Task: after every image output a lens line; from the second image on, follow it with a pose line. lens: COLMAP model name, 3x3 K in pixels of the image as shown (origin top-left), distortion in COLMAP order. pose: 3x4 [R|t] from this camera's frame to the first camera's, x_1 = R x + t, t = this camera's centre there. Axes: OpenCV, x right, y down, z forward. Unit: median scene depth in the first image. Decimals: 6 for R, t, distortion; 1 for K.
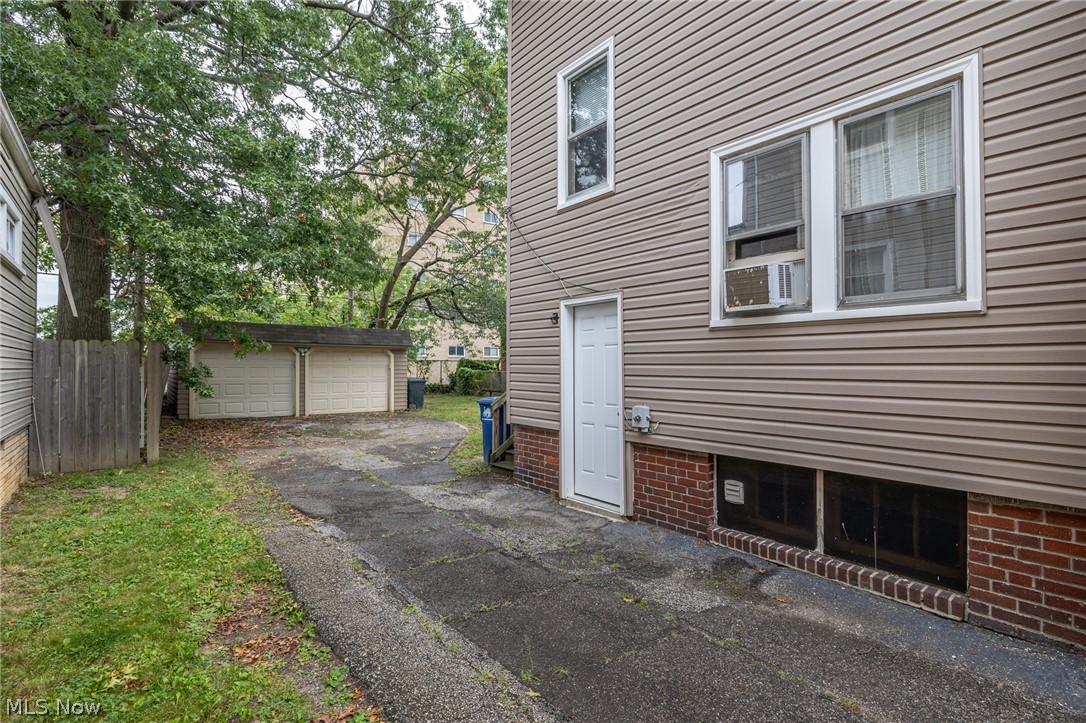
lens RADIAL K [[557.9, 0, 543.1], [0, 557.9, 361.9], [0, 0, 1]] dist [0.000344, 0.000026]
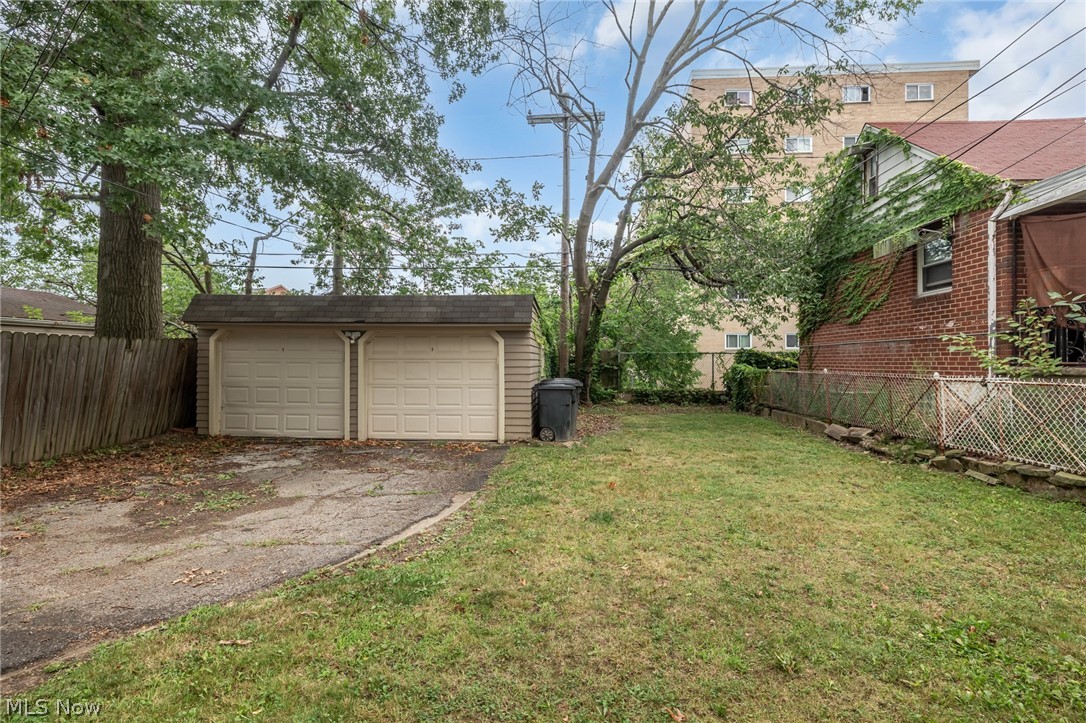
lens RADIAL K [[557.9, 0, 541.4], [0, 557.9, 361.9], [0, 0, 1]] dist [0.000344, 0.000026]
pose [[0.765611, -0.002523, -0.643298, 0.119289], [0.004690, 0.999988, 0.001660, 0.008322], [0.643286, -0.004288, 0.765614, 0.598327]]
